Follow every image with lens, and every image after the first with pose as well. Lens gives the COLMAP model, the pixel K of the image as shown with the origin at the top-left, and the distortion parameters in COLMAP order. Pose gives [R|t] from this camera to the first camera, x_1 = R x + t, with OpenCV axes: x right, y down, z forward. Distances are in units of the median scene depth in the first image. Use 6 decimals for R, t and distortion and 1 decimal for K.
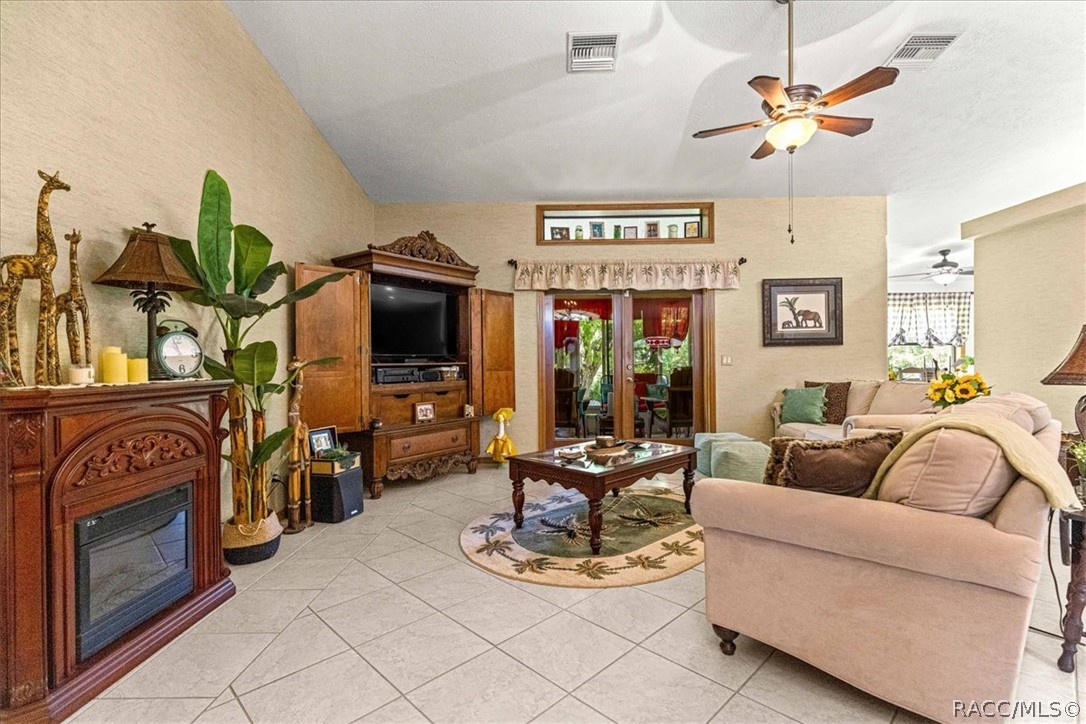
lens RADIAL K [[488.9, 0, 544.3], [0, 488.9, 367.2], [0, 0, 1]] dist [0.002541, -0.000088]
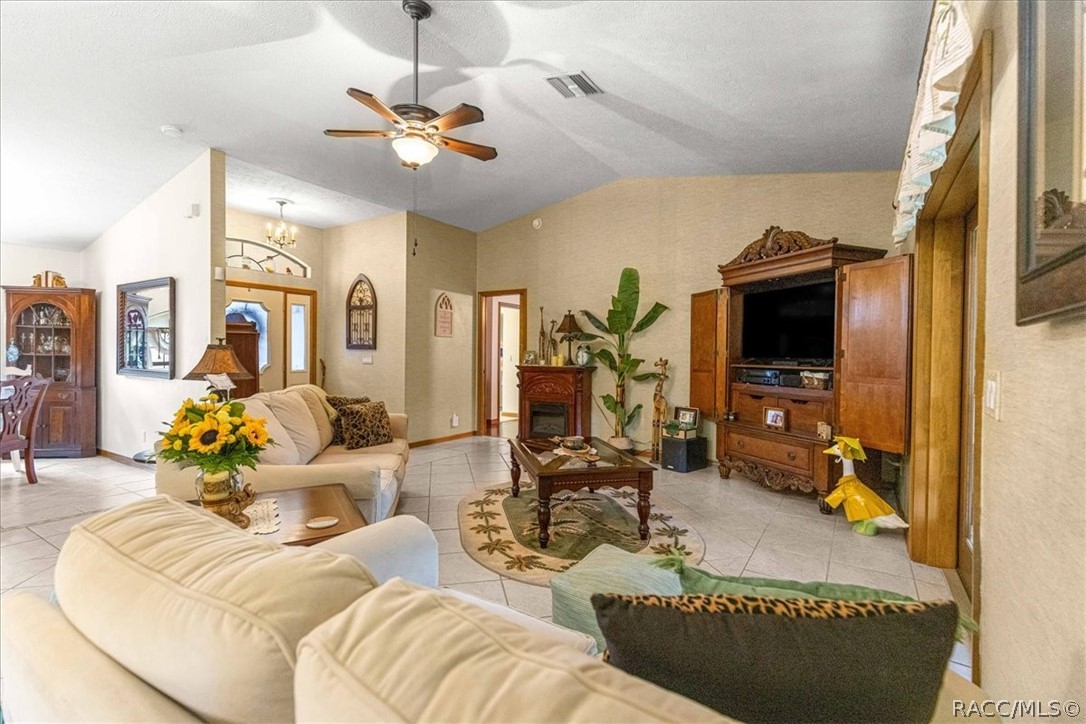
lens RADIAL K [[492.9, 0, 560.9], [0, 492.9, 359.9], [0, 0, 1]] dist [0.002226, 0.000278]
pose [[-0.498679, 0.017142, -0.866617, 0.716451], [-0.018287, 0.999374, 0.030291, -0.038019], [0.866594, 0.030953, -0.498053, 1.013839]]
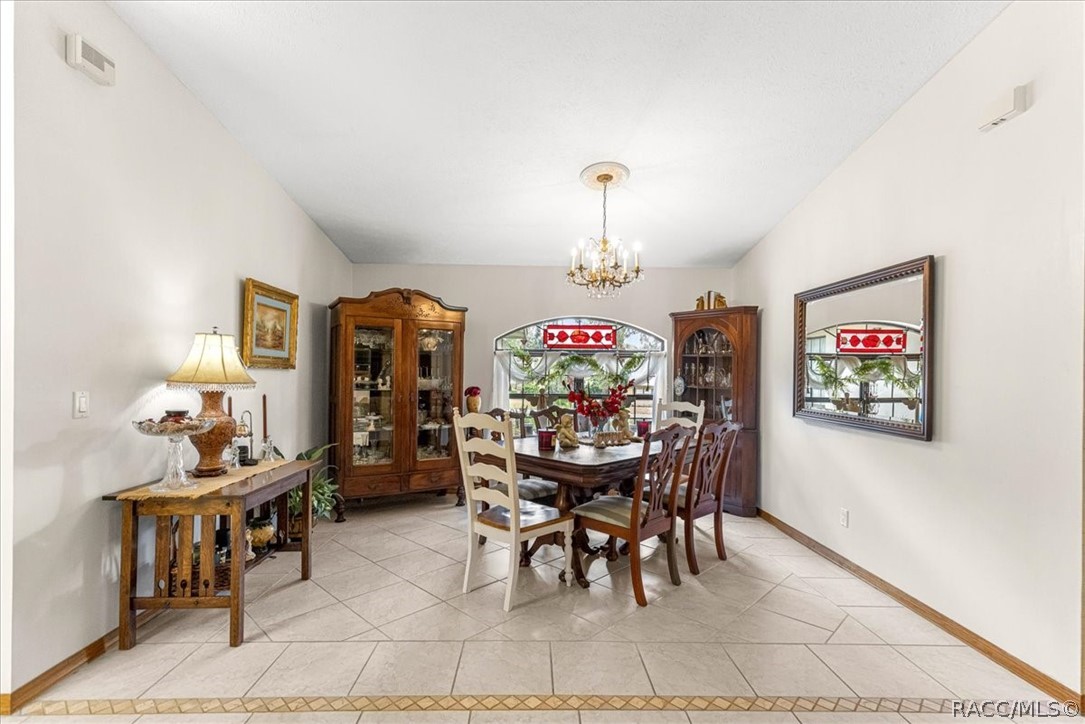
lens RADIAL K [[499.8, 0, 531.1], [0, 499.8, 364.1], [0, 0, 1]] dist [0.002421, -0.000032]
pose [[-0.999311, 0.000413, -0.037114, 0.711672], [0.000536, 0.999994, -0.003291, -0.037270], [0.037112, -0.003309, -0.999306, 0.424626]]
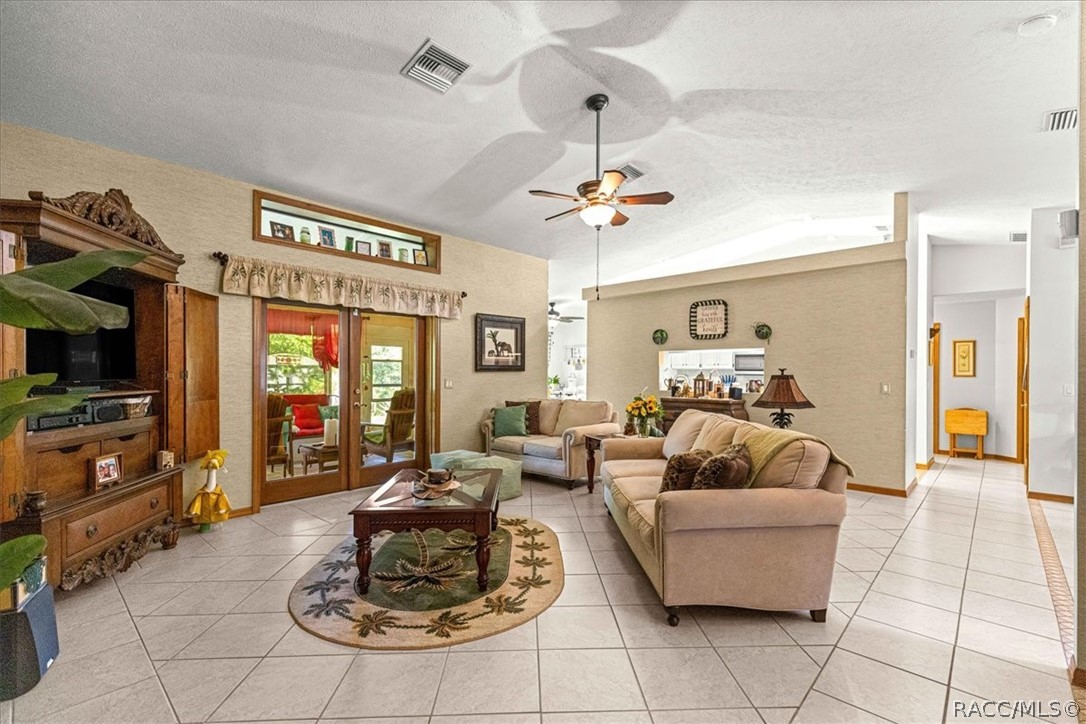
lens RADIAL K [[479.3, 0, 534.3], [0, 479.3, 379.9], [0, 0, 1]] dist [0.005370, 0.000184]
pose [[0.681541, 0.000868, 0.731779, -0.295684], [-0.000168, 0.999999, -0.001029, -0.023478], [-0.731780, 0.000578, 0.681541, 0.146329]]
